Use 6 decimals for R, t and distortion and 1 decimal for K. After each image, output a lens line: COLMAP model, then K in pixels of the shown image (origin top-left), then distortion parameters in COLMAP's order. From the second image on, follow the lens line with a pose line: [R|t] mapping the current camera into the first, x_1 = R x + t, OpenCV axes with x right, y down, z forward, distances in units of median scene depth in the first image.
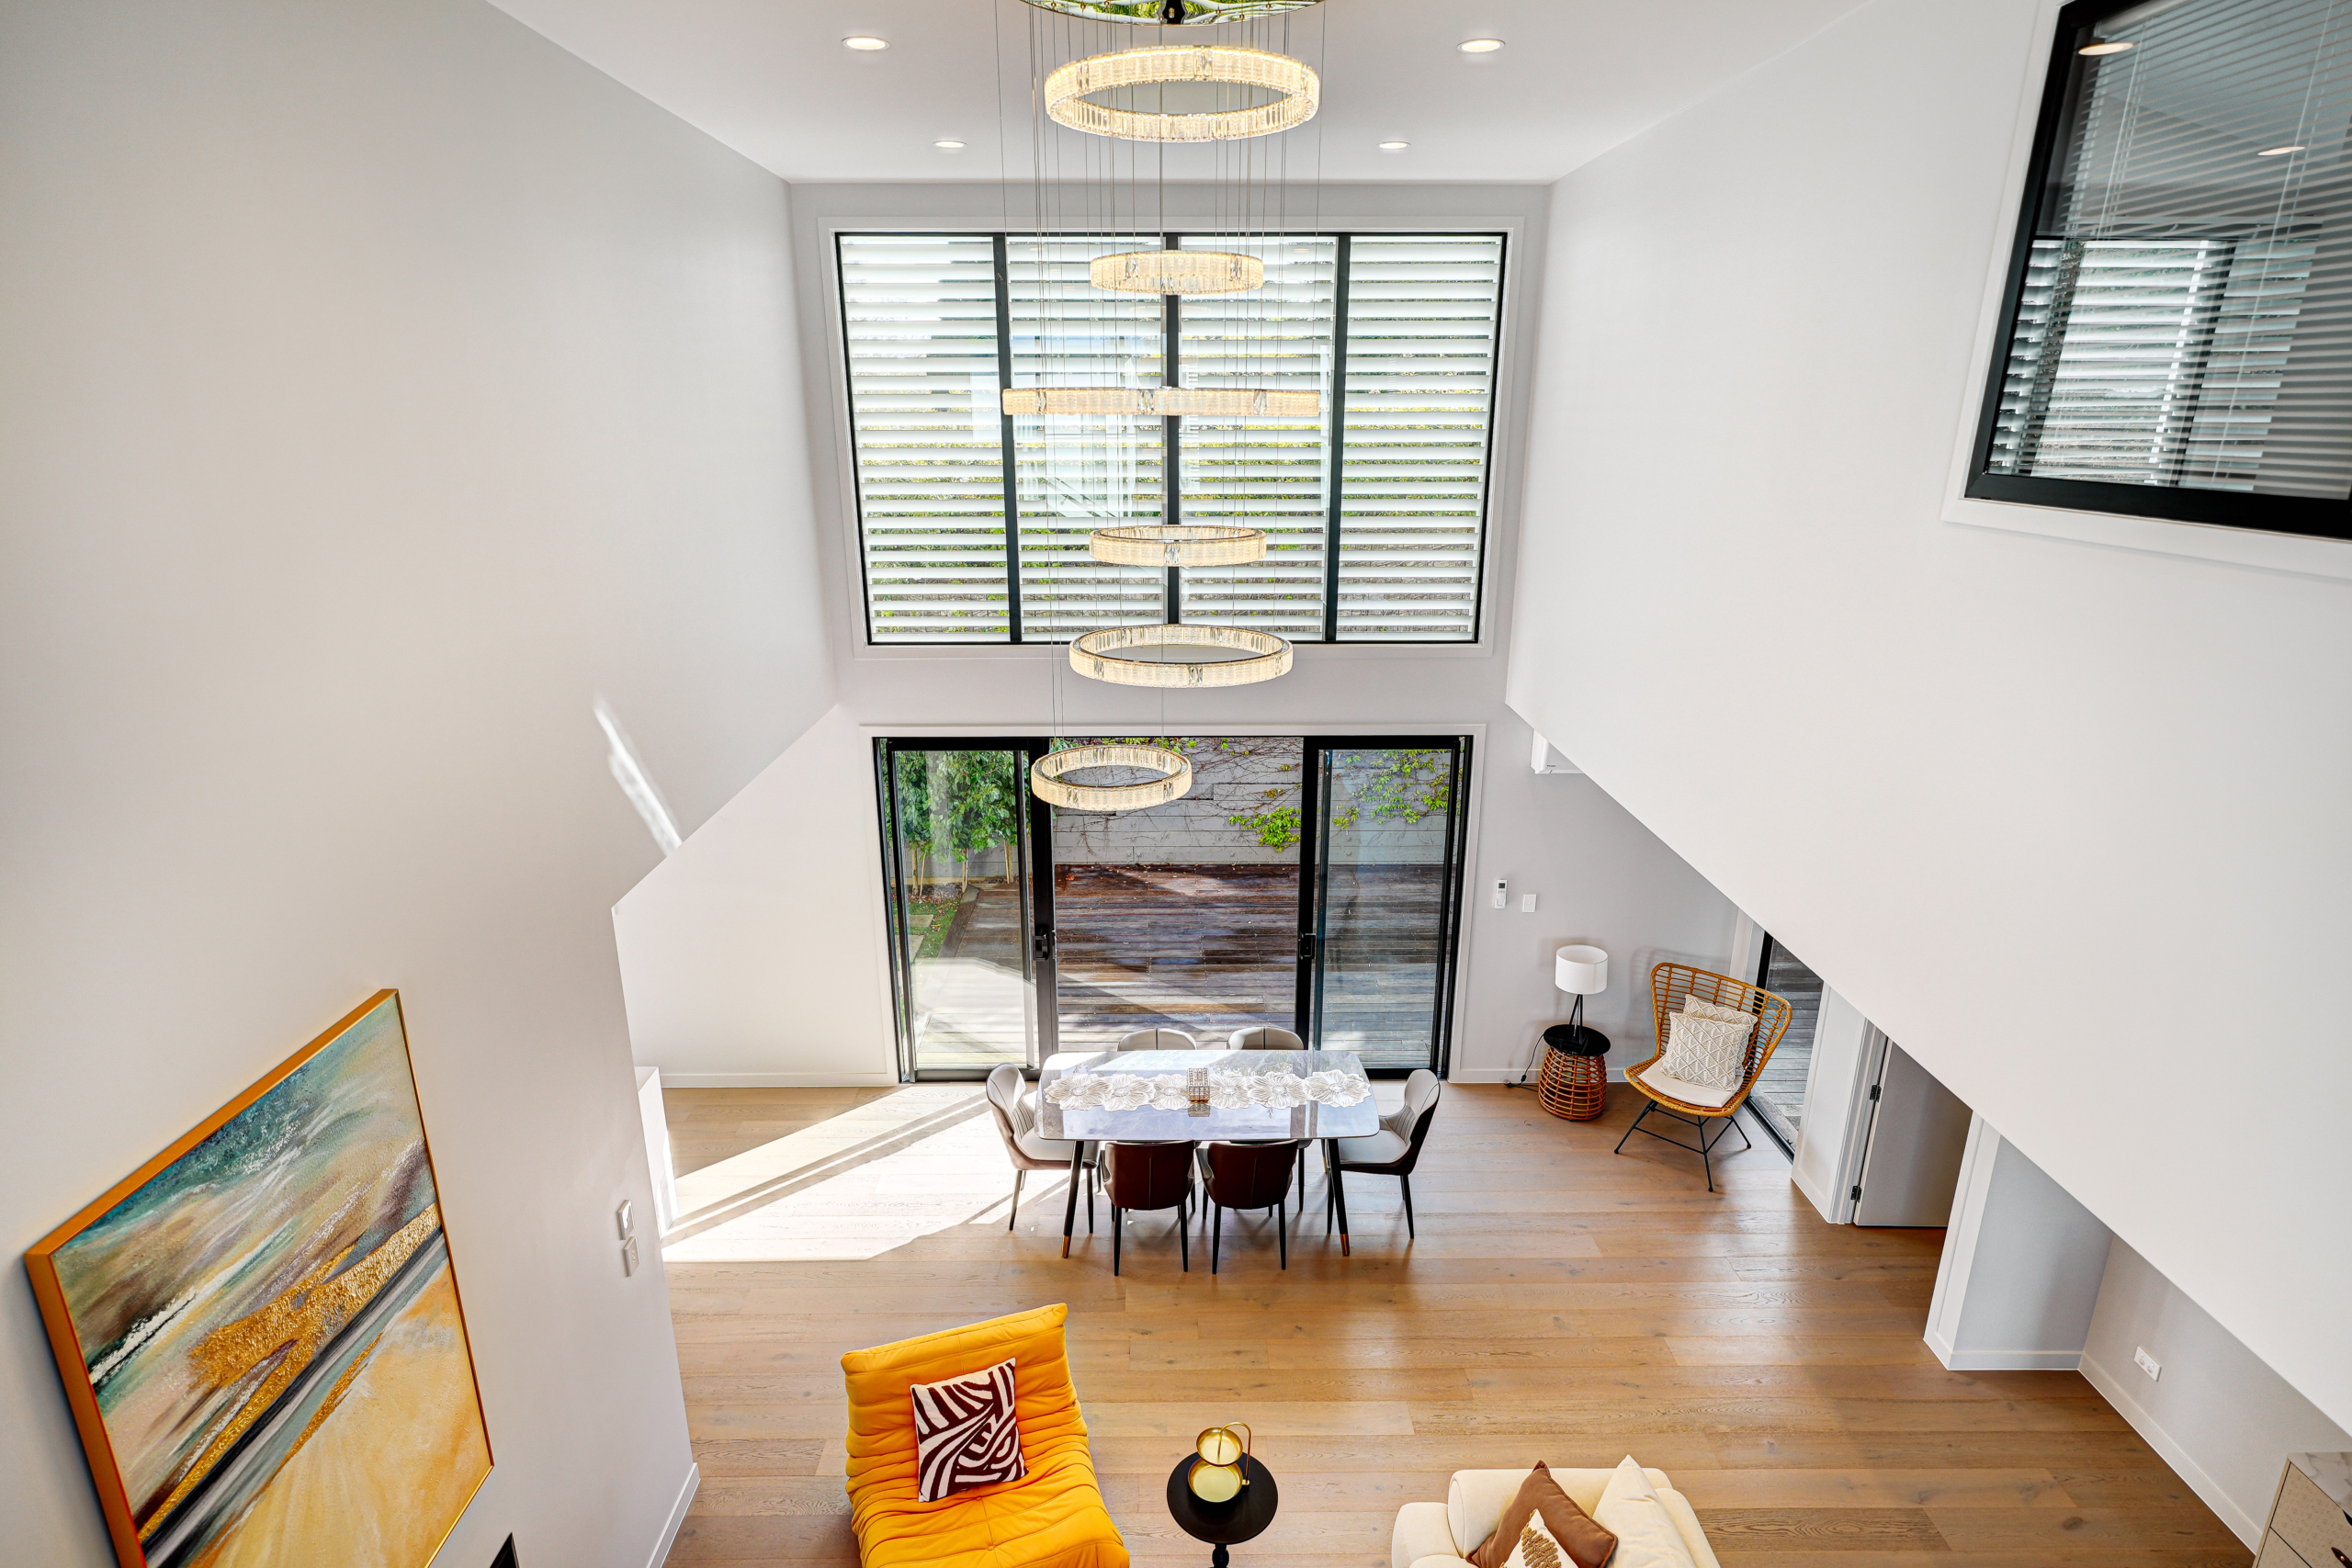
lens RADIAL K [[1216.0, 0, 1176.0], [0, 1216.0, 784.0], [0, 0, 1]] dist [-0.001519, 0.000001]
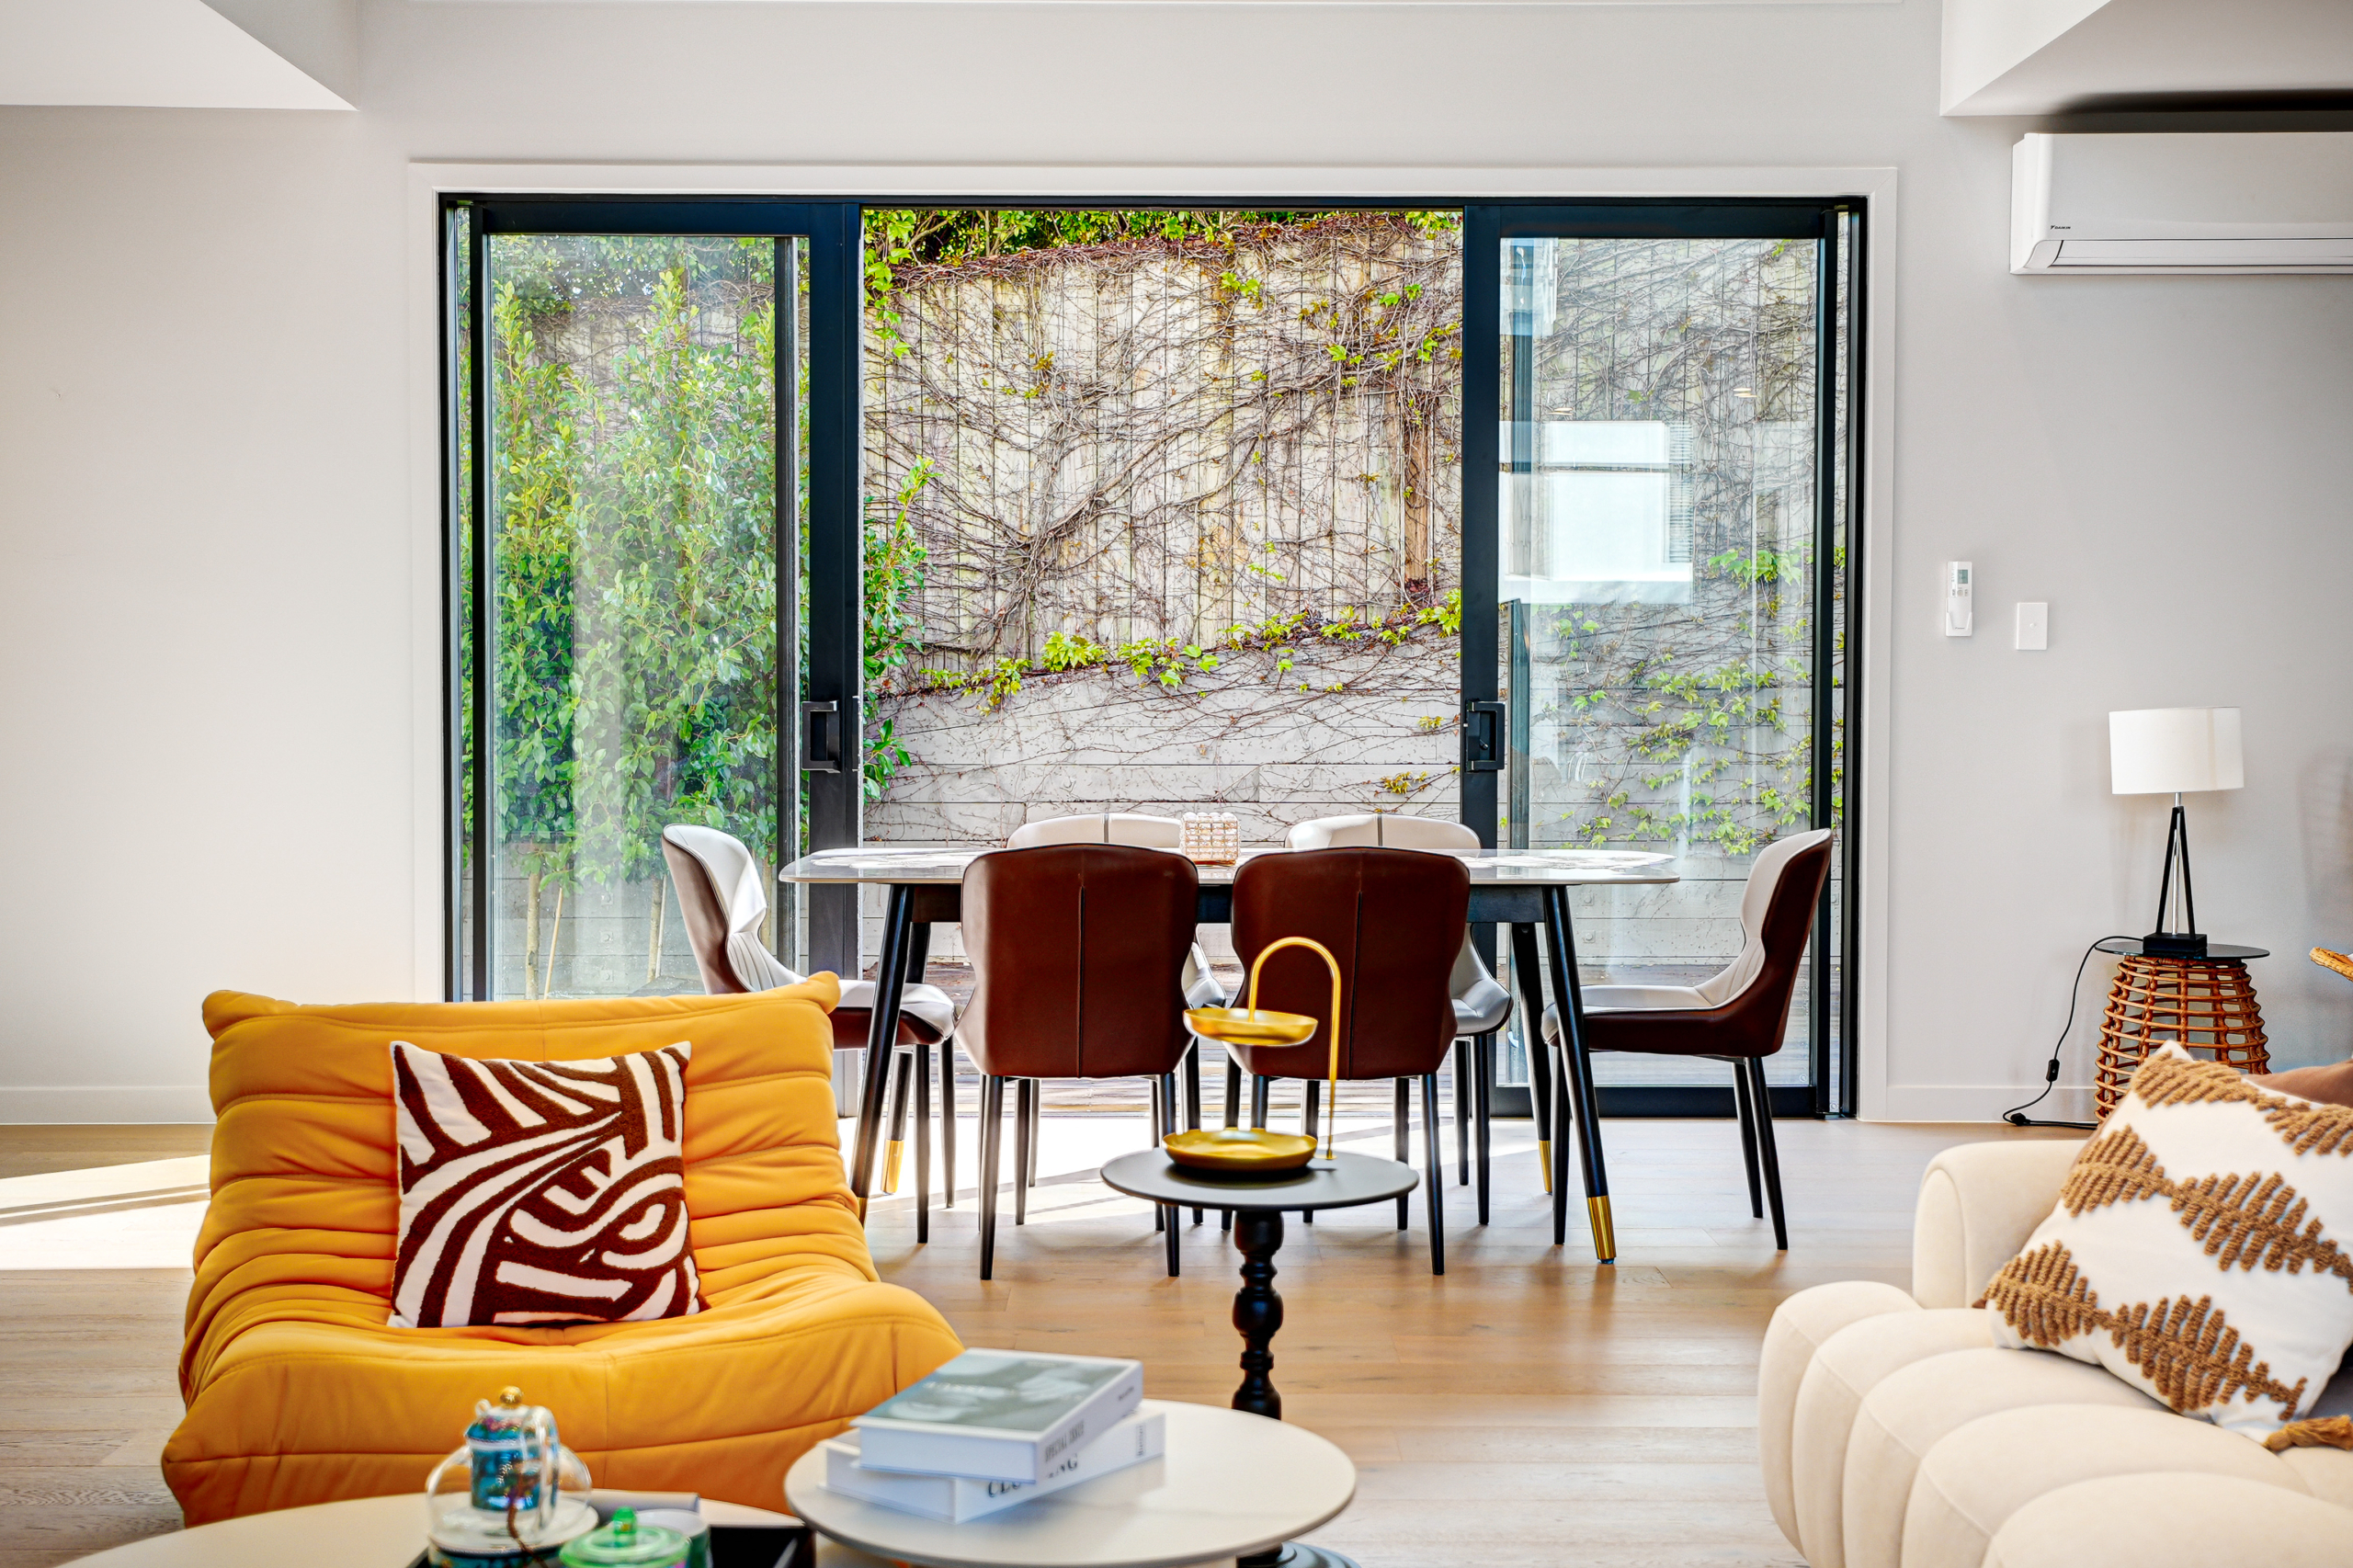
lens RADIAL K [[2770.5, 0, 1176.5], [0, 2770.5, 784.0], [0, 0, 1]] dist [0.016959, 0.025941]
pose [[0.999986, 0.003561, -0.003945, 0.014681], [-0.004467, 0.965410, -0.260698, 0.615040], [0.002880, 0.260712, 0.965412, 0.189203]]
